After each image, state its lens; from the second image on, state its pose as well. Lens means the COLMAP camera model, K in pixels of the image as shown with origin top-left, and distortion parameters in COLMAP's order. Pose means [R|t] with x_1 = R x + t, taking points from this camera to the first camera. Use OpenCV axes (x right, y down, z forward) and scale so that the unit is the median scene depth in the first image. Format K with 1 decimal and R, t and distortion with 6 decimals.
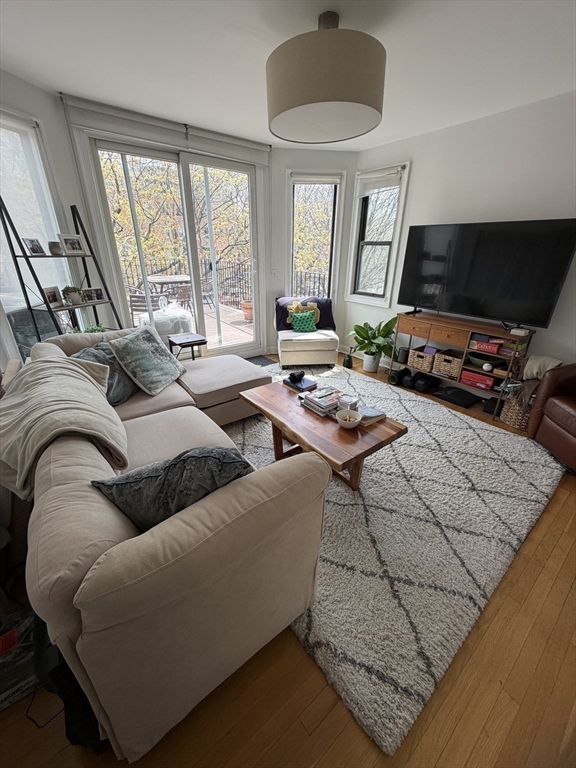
lens RADIAL K [[307.9, 0, 287.5], [0, 307.9, 384.4], [0, 0, 1]] dist [-0.000999, 0.000602]
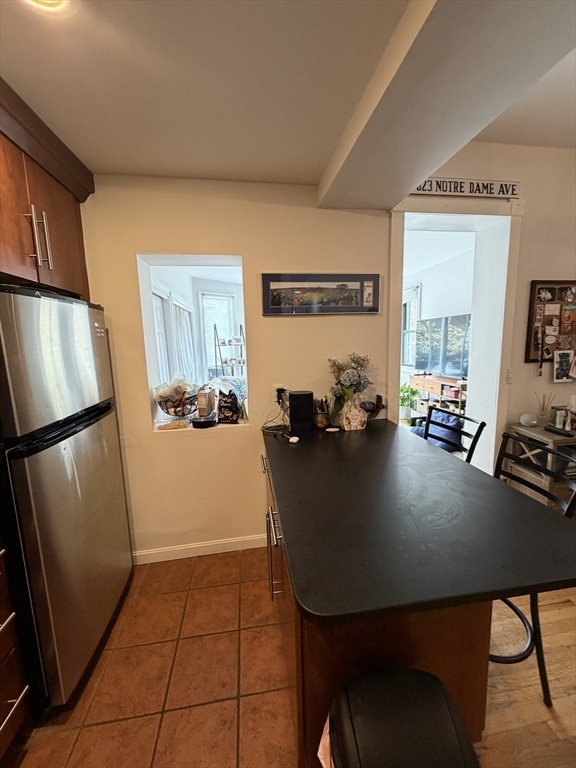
lens RADIAL K [[307.9, 0, 289.5], [0, 307.9, 385.4], [0, 0, 1]] dist [-0.000999, 0.000602]
pose [[0.872114, 0.026783, -0.488569, 0.746005], [-0.160915, 0.958660, -0.234687, 0.330259], [0.462086, 0.283292, 0.840370, -0.627605]]
